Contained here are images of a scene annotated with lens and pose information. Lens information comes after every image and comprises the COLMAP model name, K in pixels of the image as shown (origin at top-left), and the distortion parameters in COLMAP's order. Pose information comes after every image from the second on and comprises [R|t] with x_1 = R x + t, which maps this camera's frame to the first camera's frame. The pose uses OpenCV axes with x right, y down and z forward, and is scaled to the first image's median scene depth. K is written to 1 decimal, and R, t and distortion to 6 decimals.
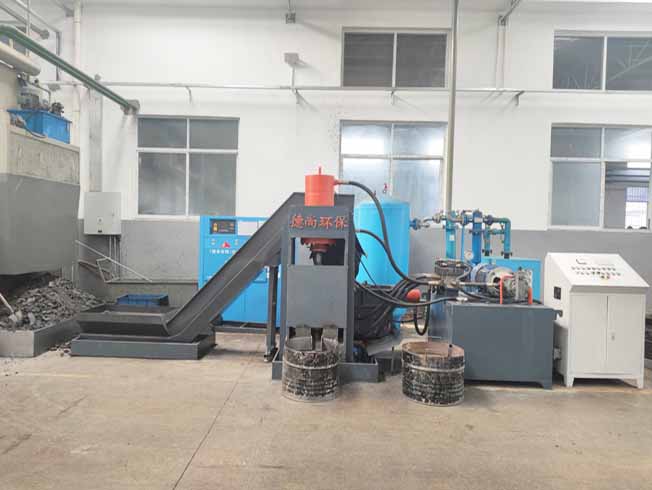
lens RADIAL K [[443.5, 0, 321.8], [0, 443.5, 244.3], [0, 0, 1]] dist [0.058107, -0.048833]
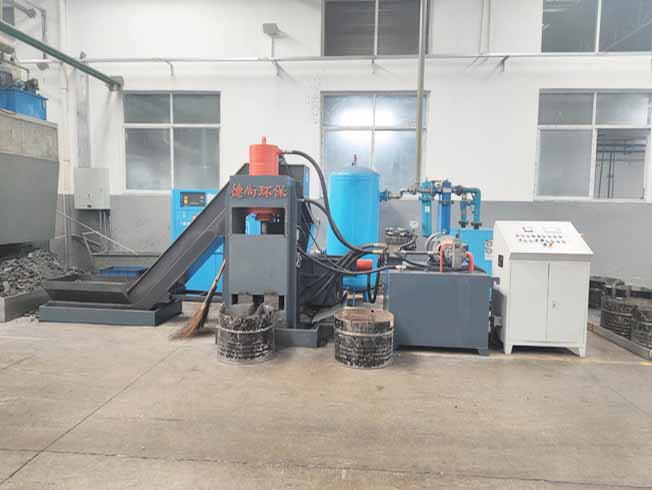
lens RADIAL K [[443.5, 0, 326.1], [0, 443.5, 244.8], [0, 0, 1]] dist [0.058107, -0.048833]
pose [[0.997959, -0.003313, -0.063779, 0.171180], [0.006517, 0.998724, 0.050084, 0.017548], [0.063531, -0.050398, 0.996706, -0.005692]]
